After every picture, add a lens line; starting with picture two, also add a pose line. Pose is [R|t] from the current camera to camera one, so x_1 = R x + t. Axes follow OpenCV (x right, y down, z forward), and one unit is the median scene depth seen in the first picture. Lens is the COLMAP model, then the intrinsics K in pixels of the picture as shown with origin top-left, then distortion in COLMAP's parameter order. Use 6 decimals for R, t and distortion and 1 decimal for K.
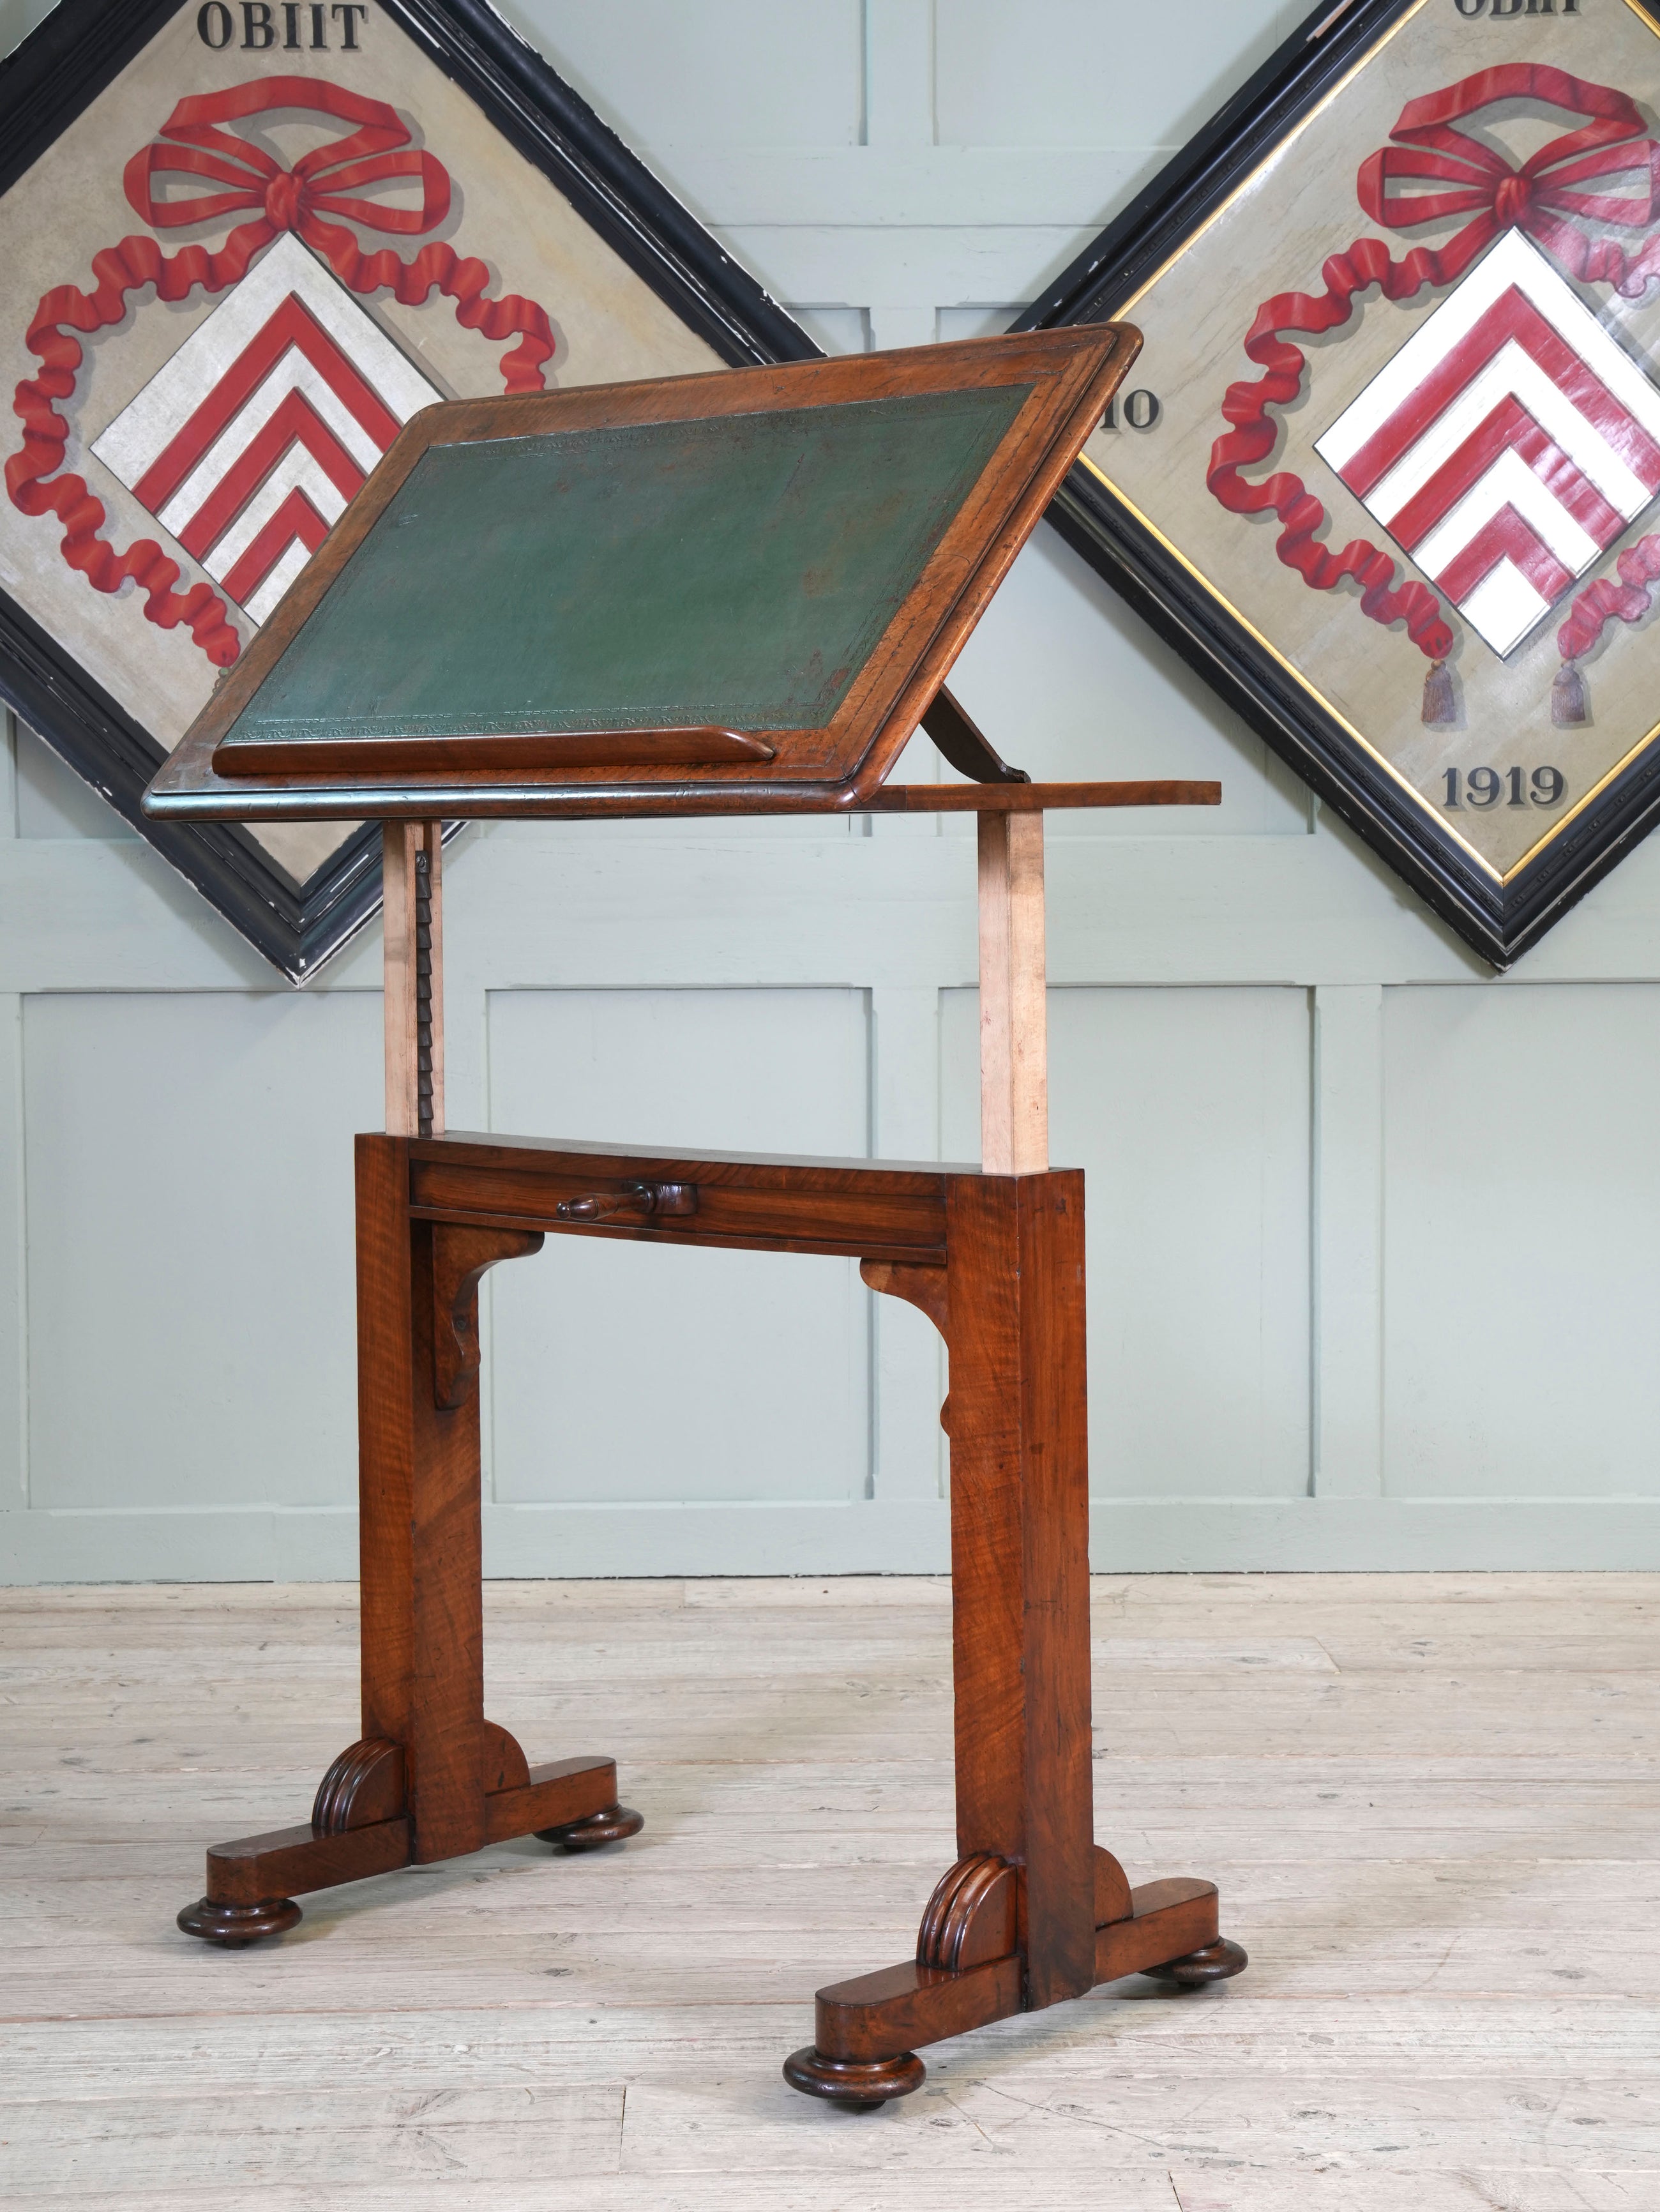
lens RADIAL K [[3961.6, 0, 834.1], [0, 3961.6, 1121.6], [0, 0, 1]] dist [0.181715, 0.463656]
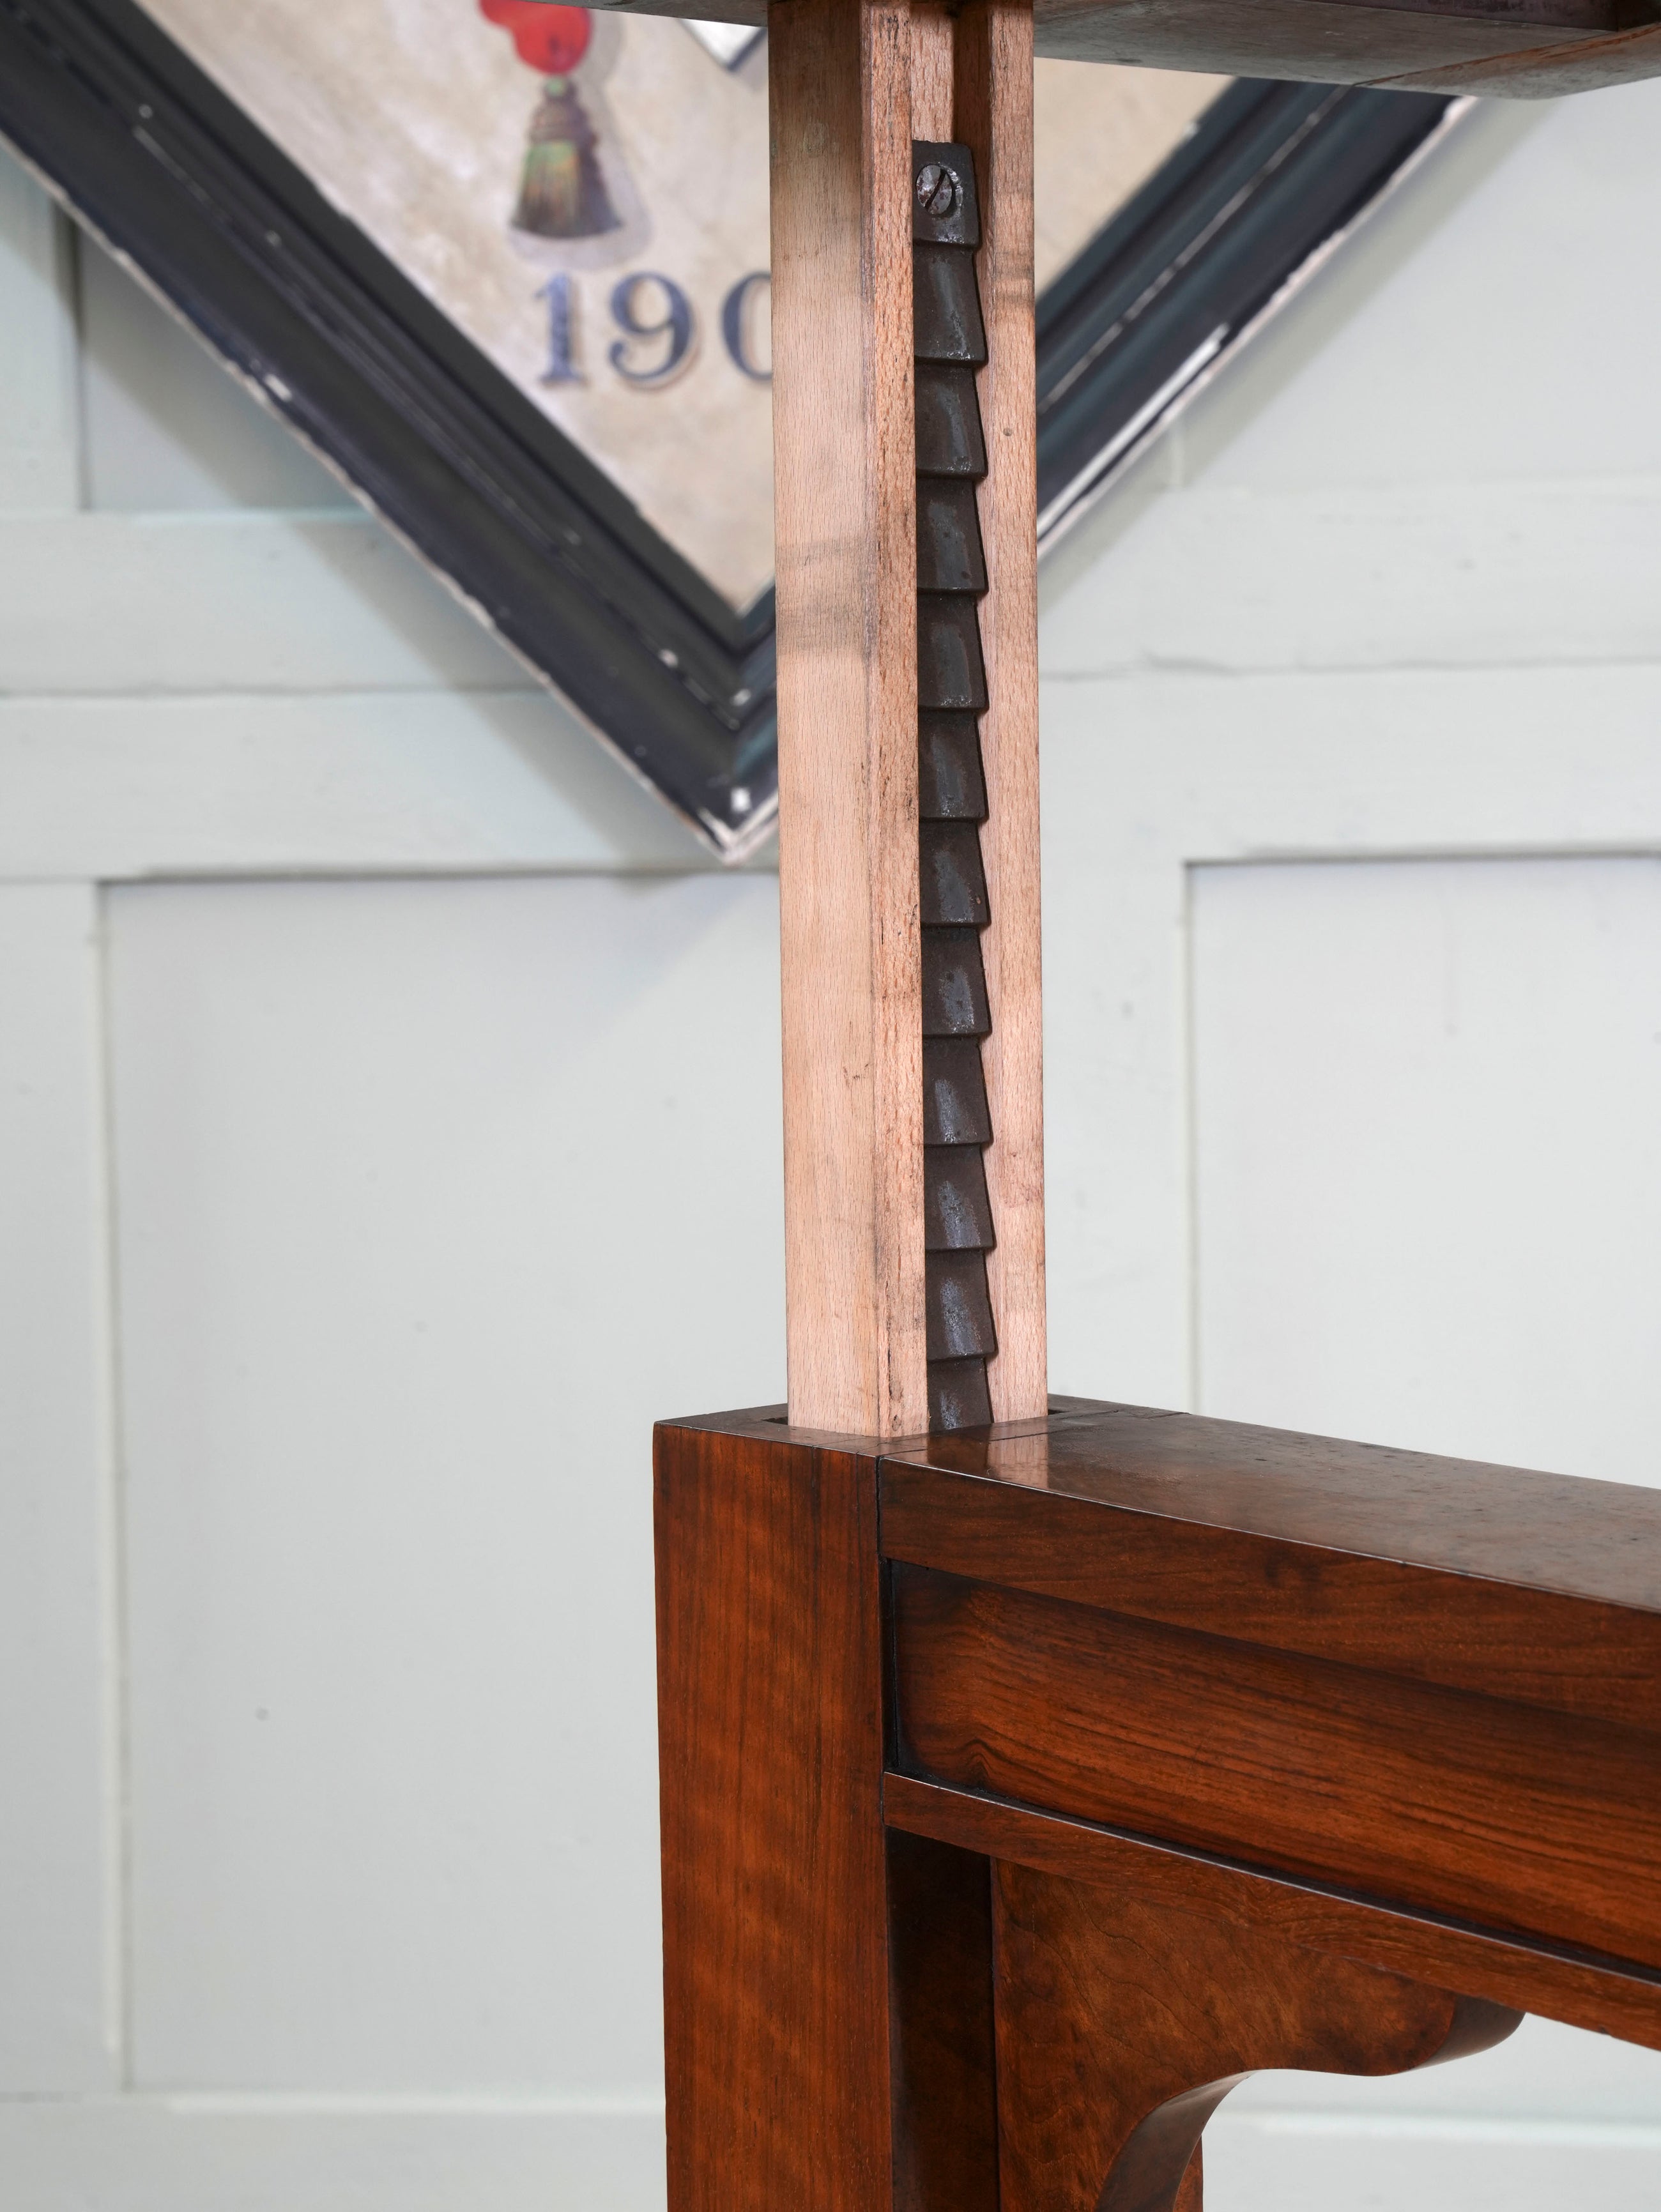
lens RADIAL K [[4723.1, 0, 839.4], [0, 4723.1, 1122.7], [0, 0, 1]] dist [0.248267, 0.587520]
pose [[0.988040, -0.000815, -0.154195, -0.048720], [0.002575, 0.999934, 0.011215, -0.012081], [0.154175, -0.011477, 0.987977, 0.522456]]
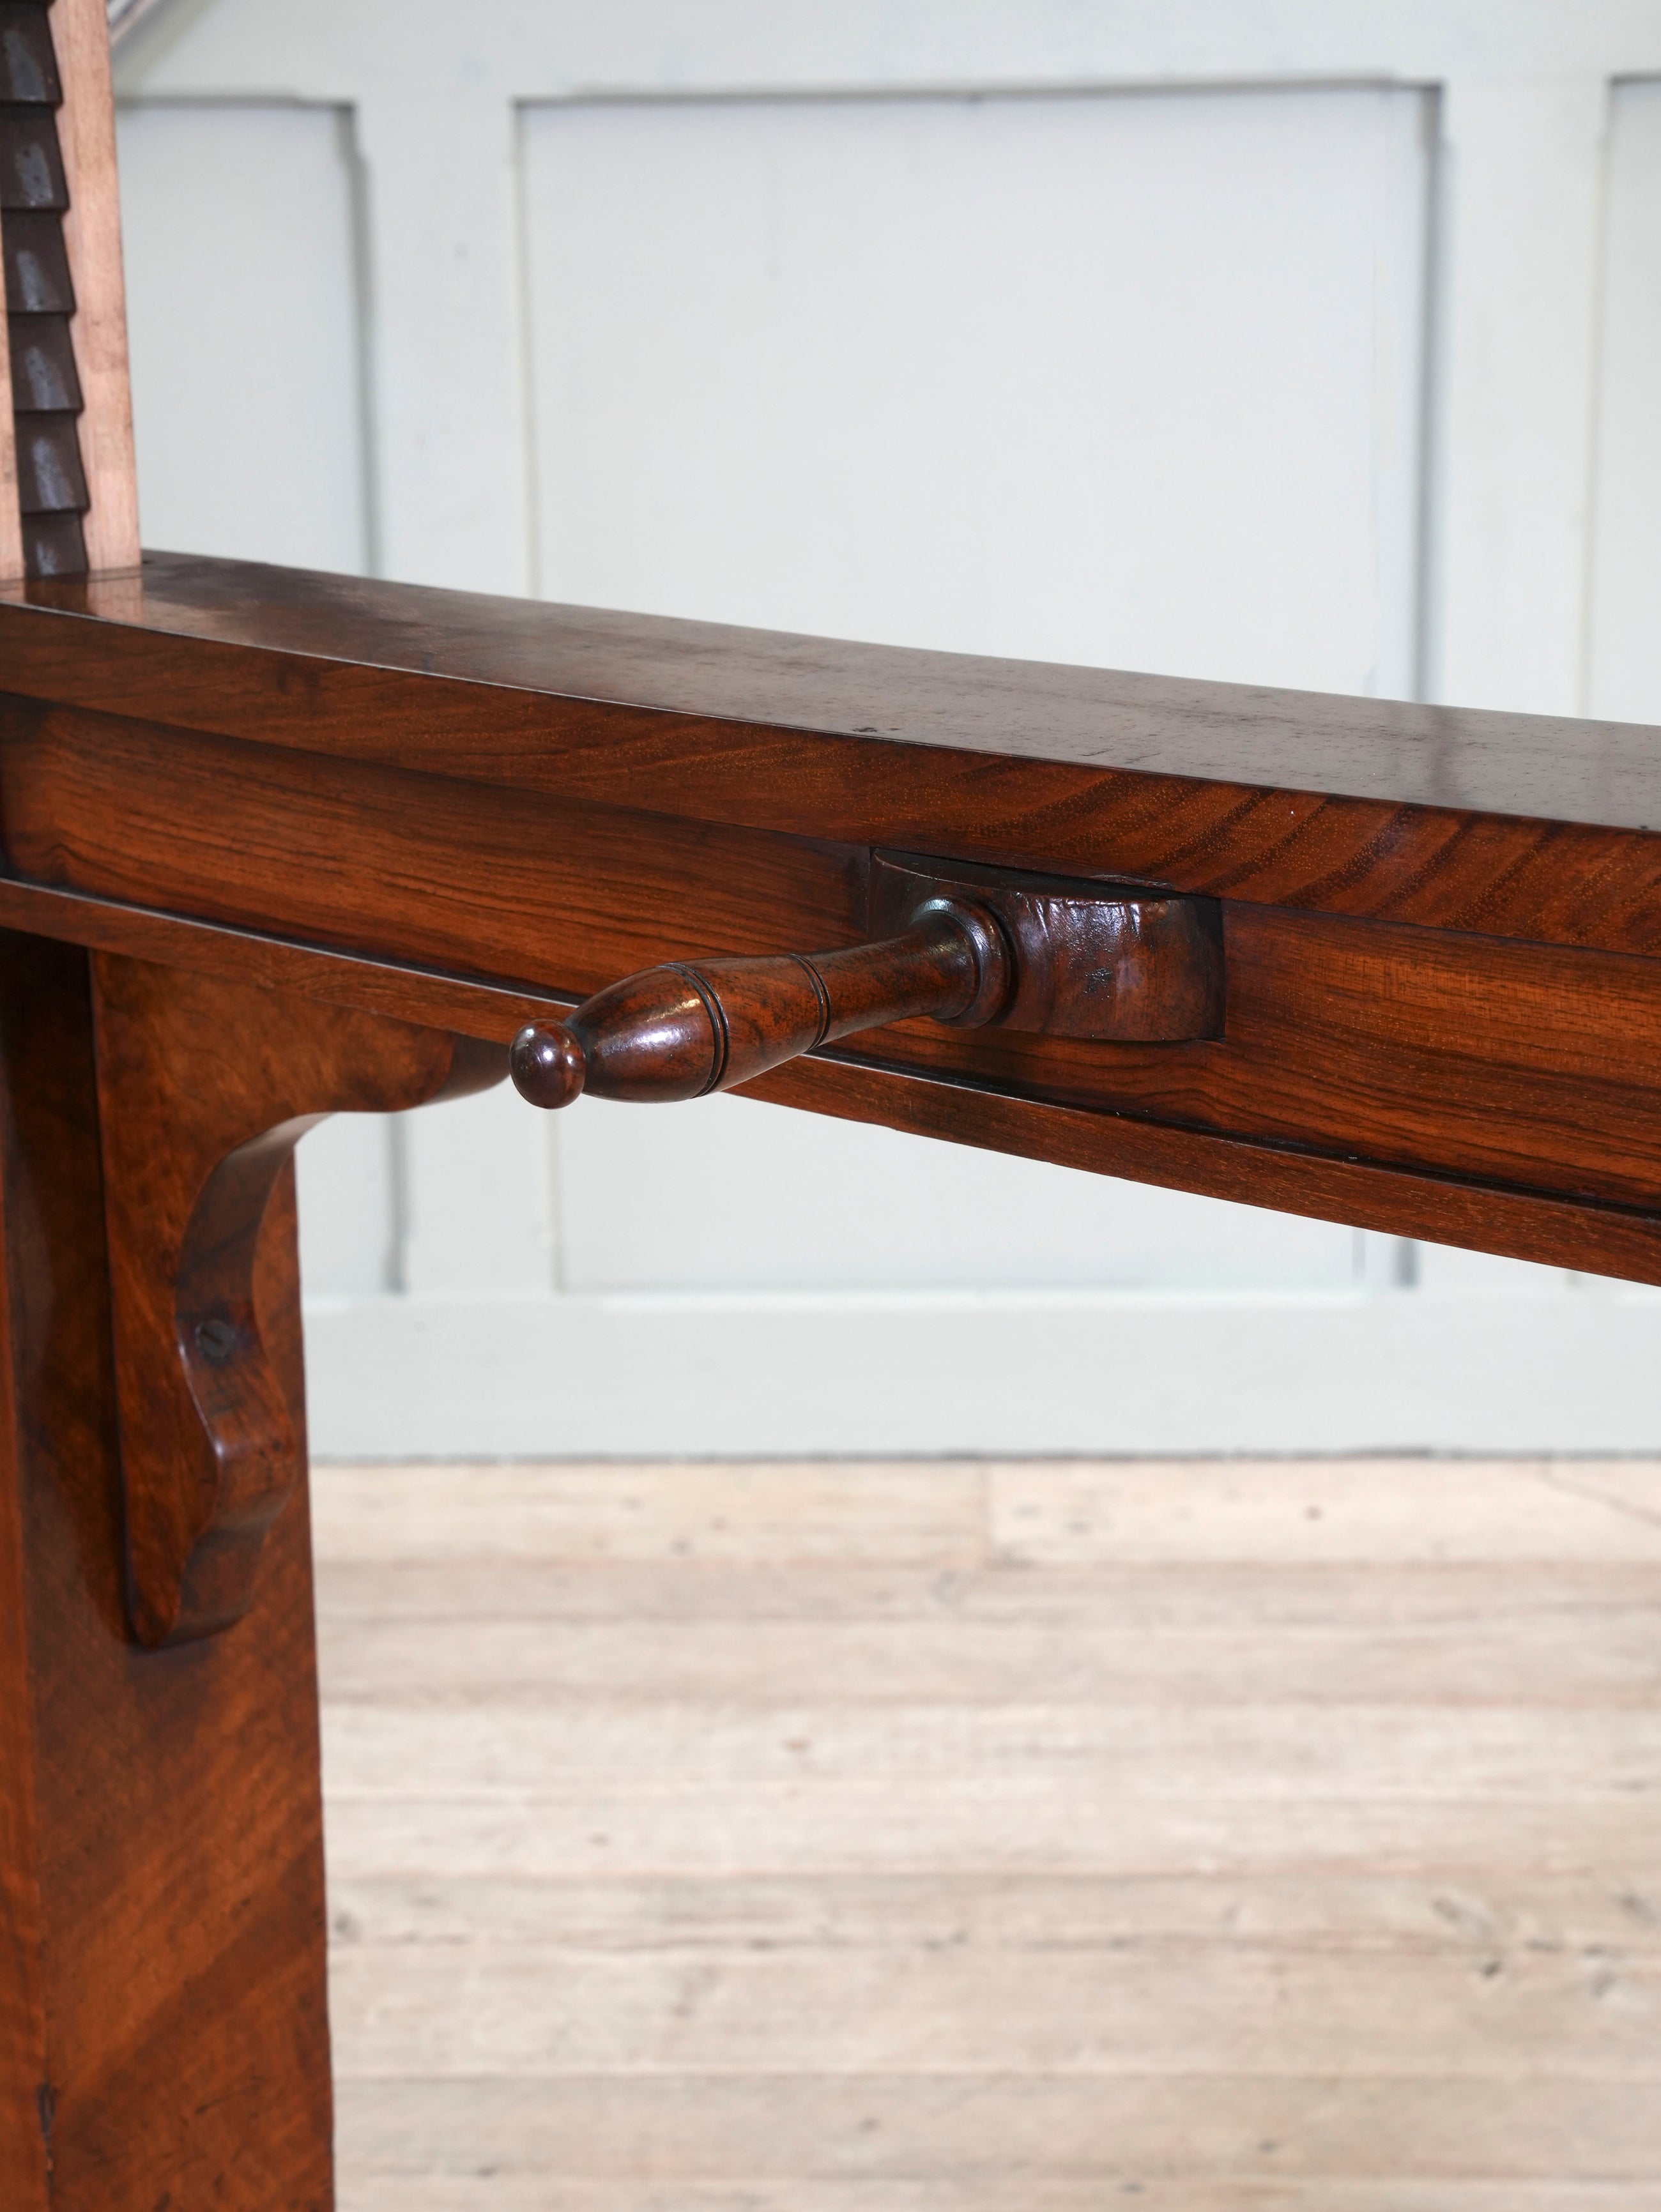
lens RADIAL K [[4723.1, 0, 839.4], [0, 4723.1, 1122.7], [0, 0, 1]] dist [0.248267, 0.587520]
pose [[0.998582, 0.002417, -0.053179, -0.026935], [0.006112, 0.987159, 0.159624, -0.007372], [0.052882, -0.159723, 0.985744, 0.498369]]
